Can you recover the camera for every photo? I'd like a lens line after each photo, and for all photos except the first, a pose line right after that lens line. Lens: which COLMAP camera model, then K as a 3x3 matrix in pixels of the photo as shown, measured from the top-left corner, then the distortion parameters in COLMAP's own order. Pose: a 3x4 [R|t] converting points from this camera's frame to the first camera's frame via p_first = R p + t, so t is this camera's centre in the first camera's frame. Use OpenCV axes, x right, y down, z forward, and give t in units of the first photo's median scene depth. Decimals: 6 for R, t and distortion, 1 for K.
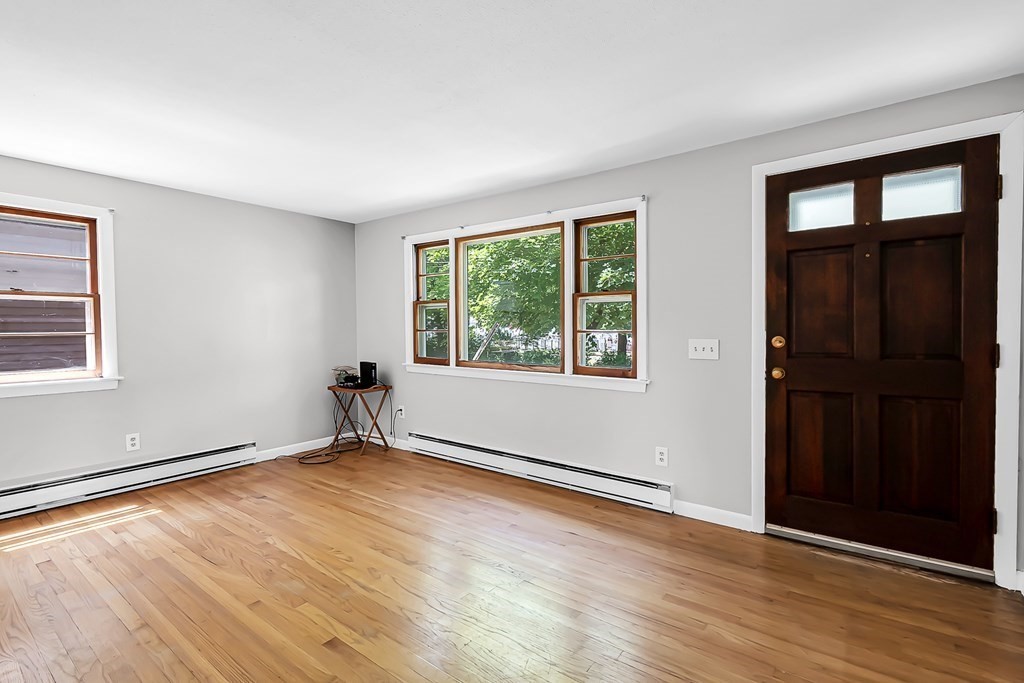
lens RADIAL K [[468.1, 0, 530.9], [0, 468.1, 339.9], [0, 0, 1]] dist [0.000048, -0.000081]
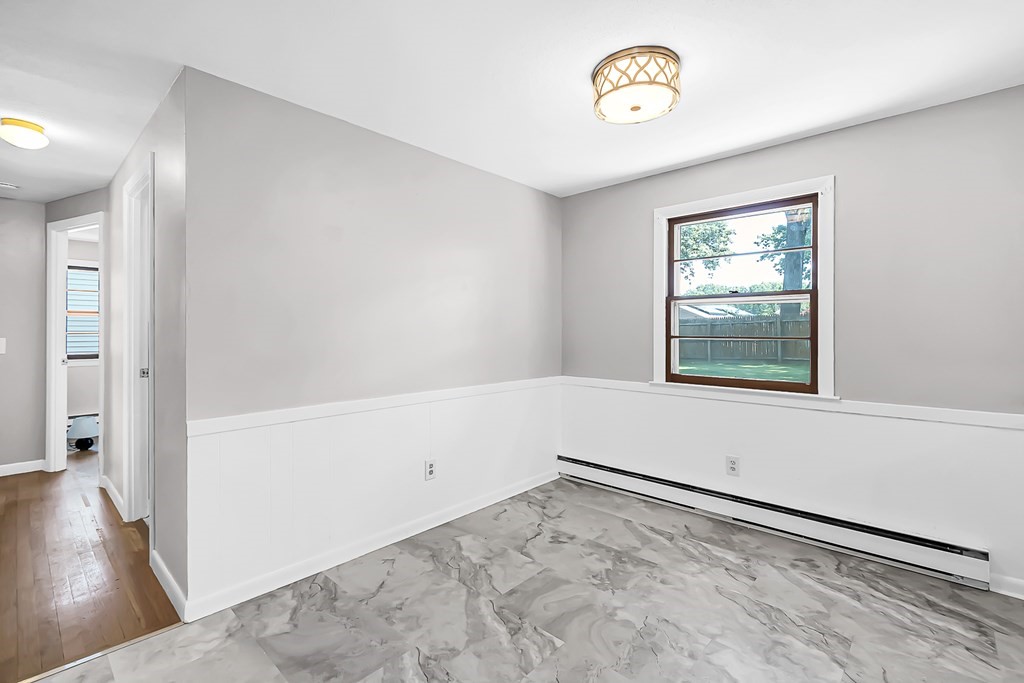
lens RADIAL K [[453.6, 0, 540.3], [0, 453.6, 335.1], [0, 0, 1]] dist [0.001191, 0.000132]
pose [[0.996679, 0.003106, -0.081366, -0.231458], [-0.004726, 0.999794, -0.019726, -0.004334], [0.081288, 0.020045, 0.996489, 0.170975]]
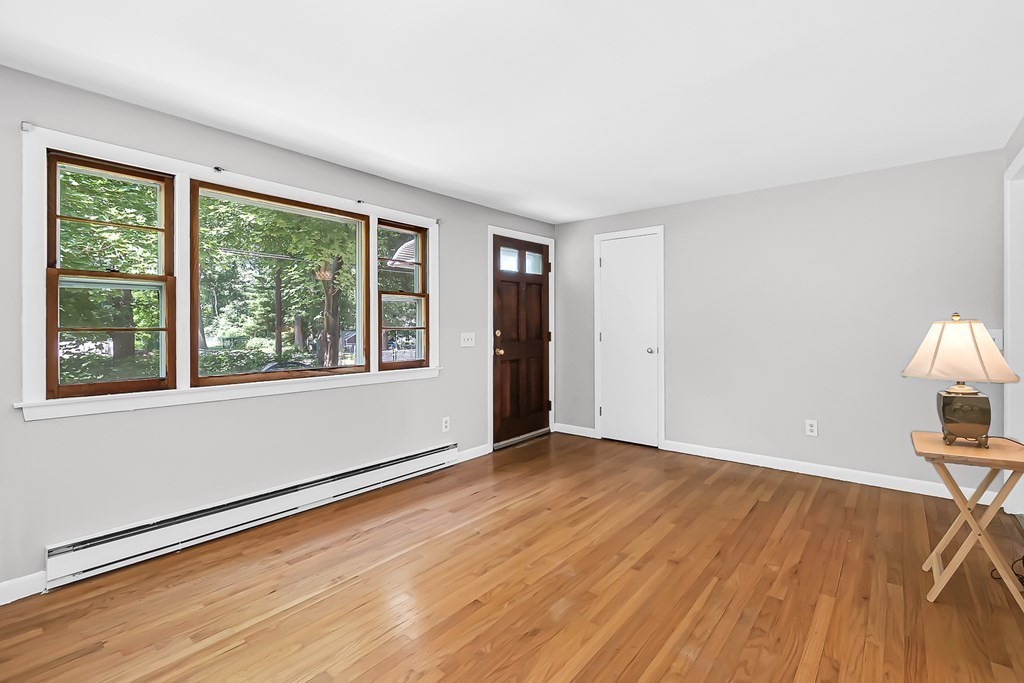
lens RADIAL K [[485.3, 0, 513.0], [0, 485.3, 323.0], [0, 0, 1]] dist [-0.000070, -0.000057]
pose [[0.042087, 0.006424, 0.999093, -1.131185], [0.026213, 0.999628, -0.007532, -0.016906], [-0.998770, 0.026506, 0.041903, 0.807272]]
